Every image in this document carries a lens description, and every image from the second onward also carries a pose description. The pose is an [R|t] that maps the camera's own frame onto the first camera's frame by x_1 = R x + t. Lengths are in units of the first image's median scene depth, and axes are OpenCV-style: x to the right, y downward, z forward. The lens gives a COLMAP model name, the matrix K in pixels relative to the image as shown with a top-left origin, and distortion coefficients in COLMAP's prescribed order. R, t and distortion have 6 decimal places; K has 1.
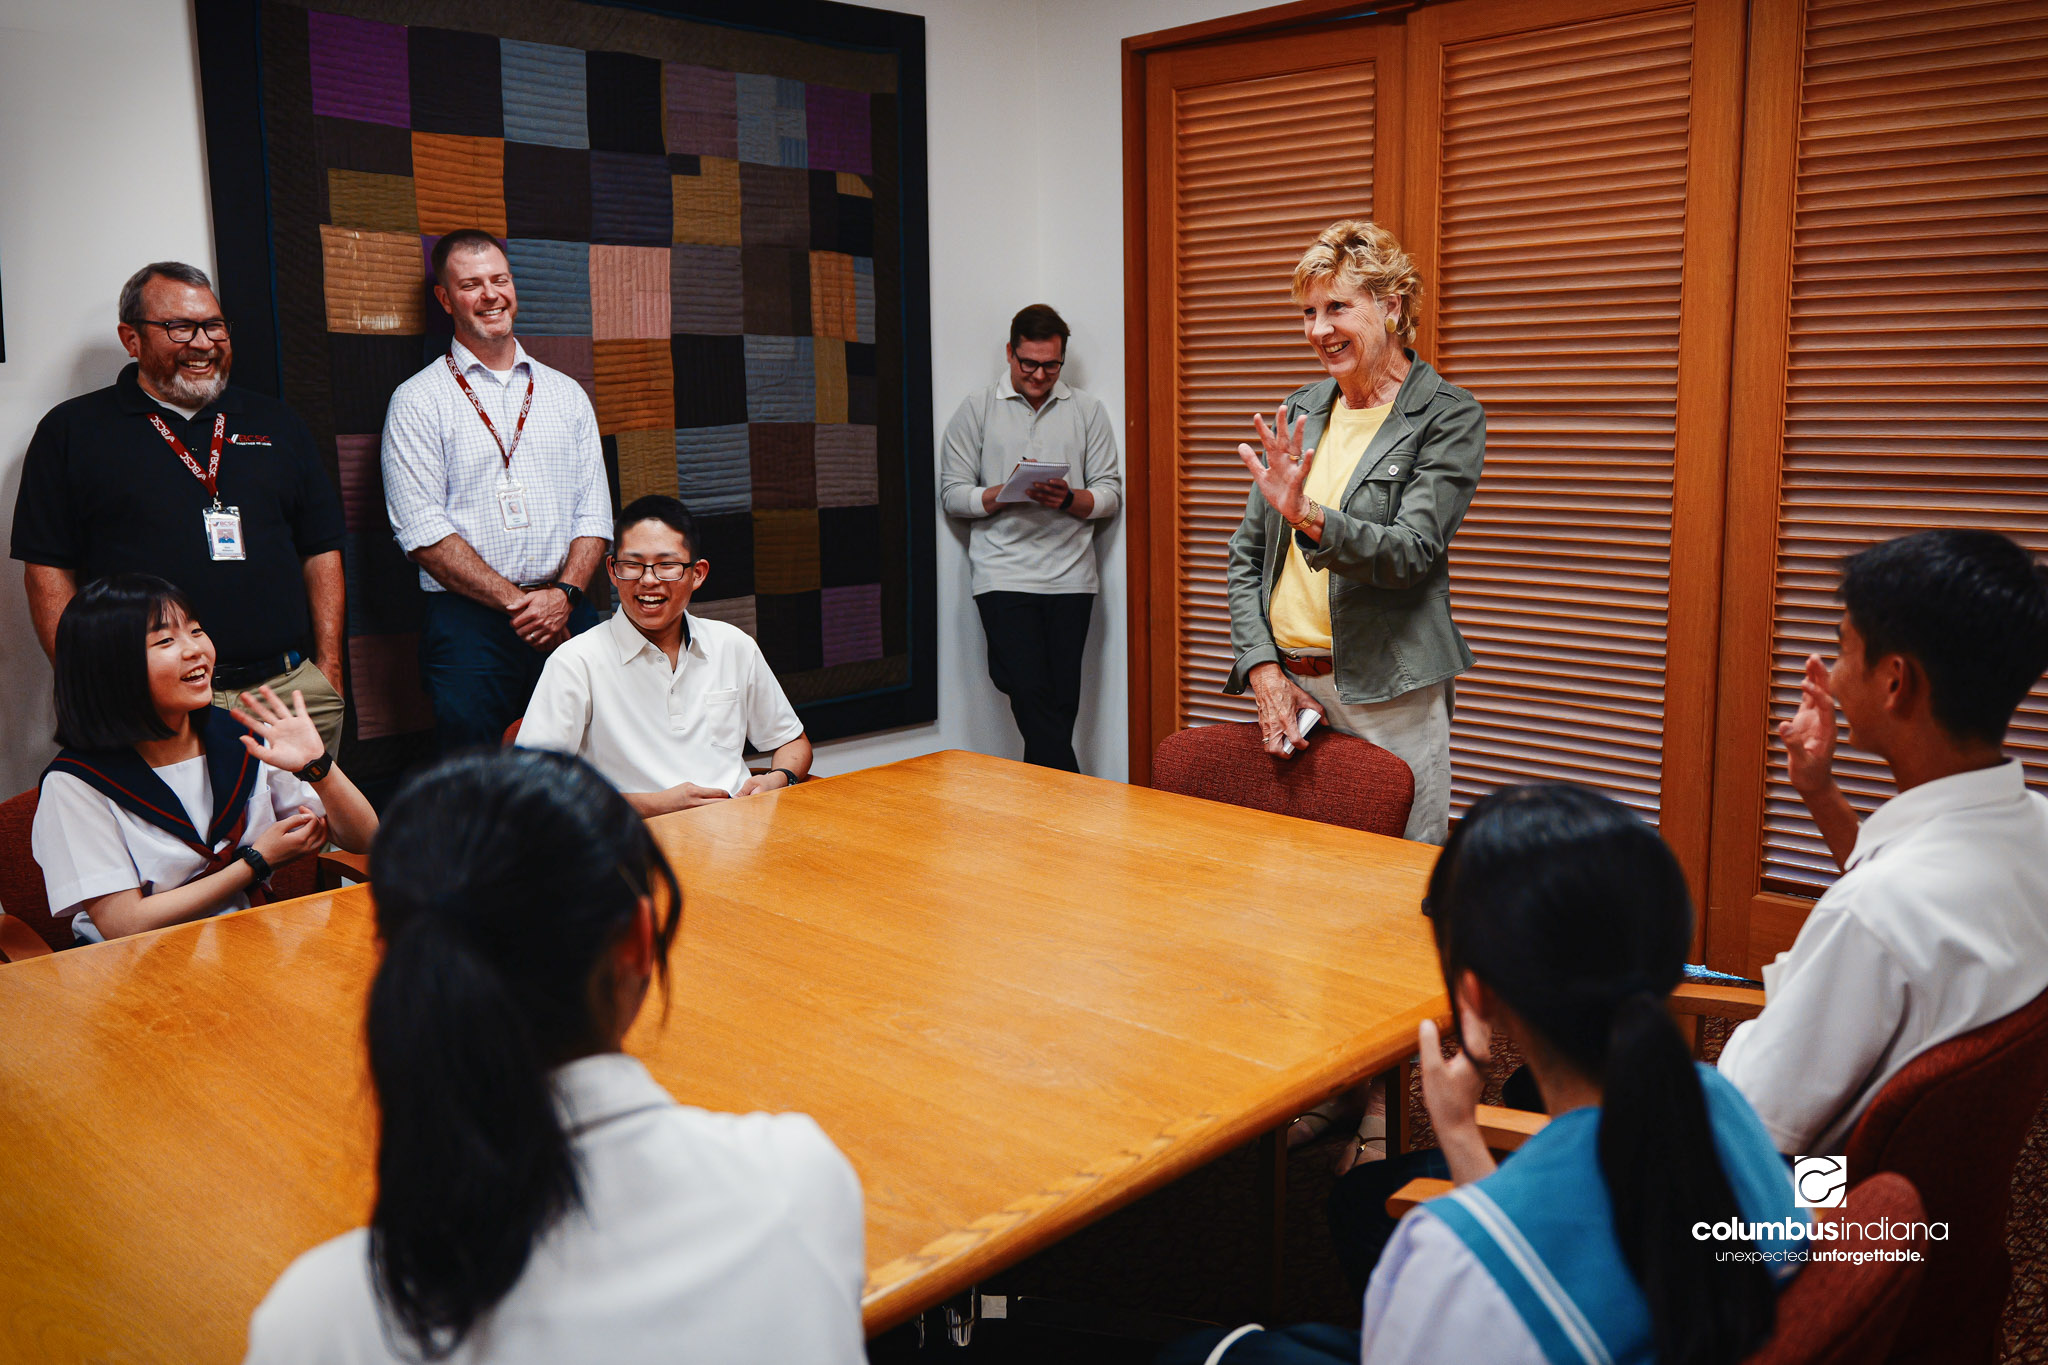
lens RADIAL K [[1867.7, 0, 1024.0], [0, 1867.7, 682.5], [0, 0, 1]] dist [0.006859, -0.002652]
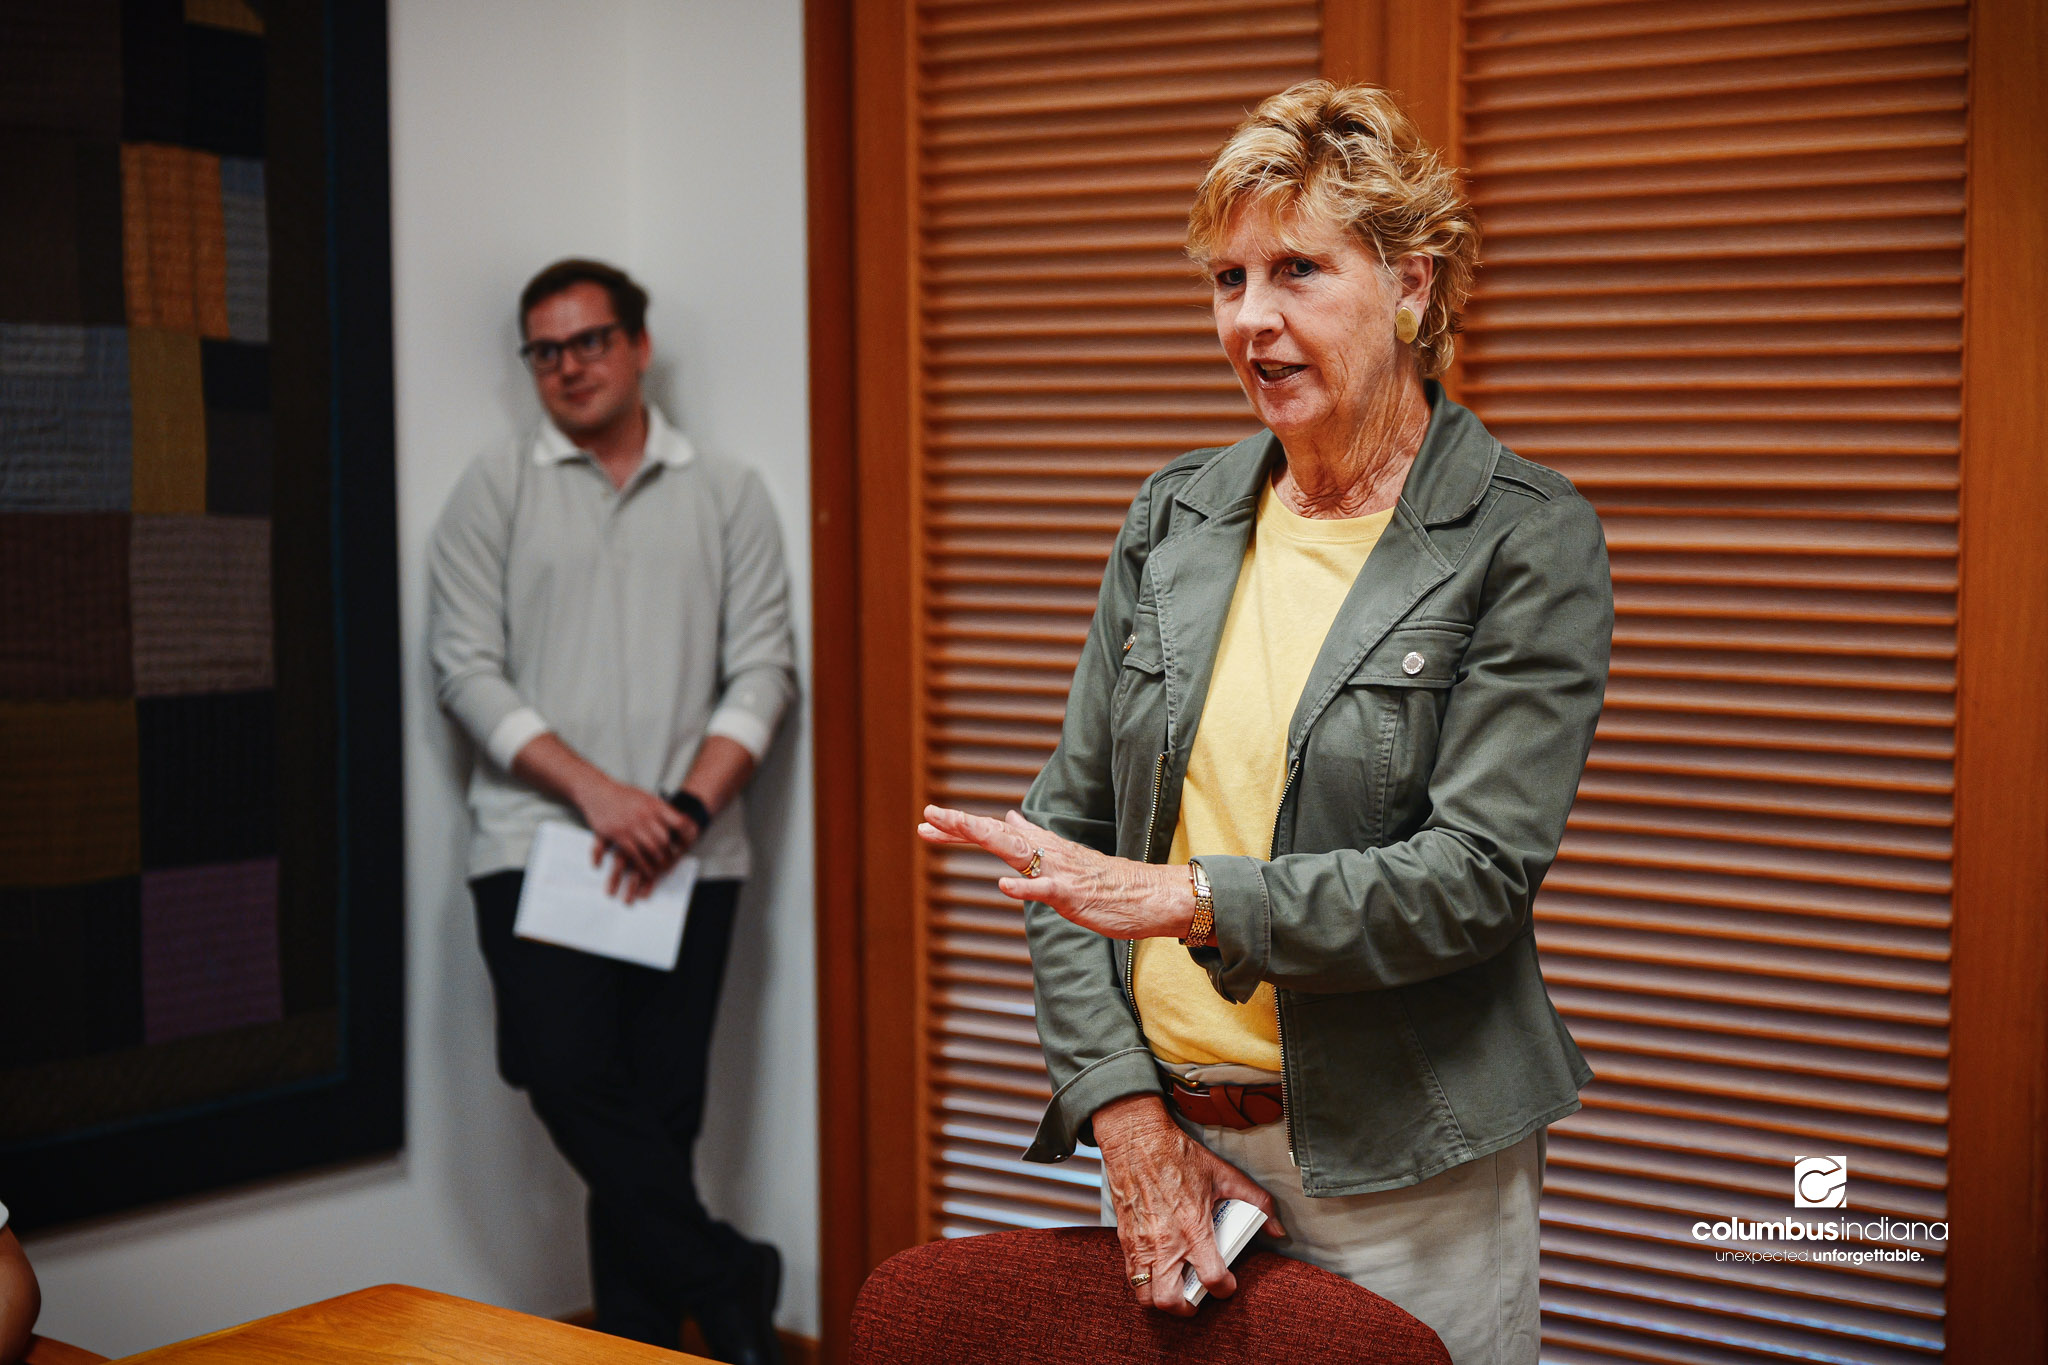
lens RADIAL K [[3444.2, 0, 1024.0], [0, 3444.2, 682.5], [0, 0, 1]] dist [0.013760, 0.004285]
pose [[0.994021, 0.003774, 0.109120, 0.014324], [0.005000, 0.996781, -0.080019, -0.029069], [-0.109071, 0.080086, 0.990803, 0.143179]]
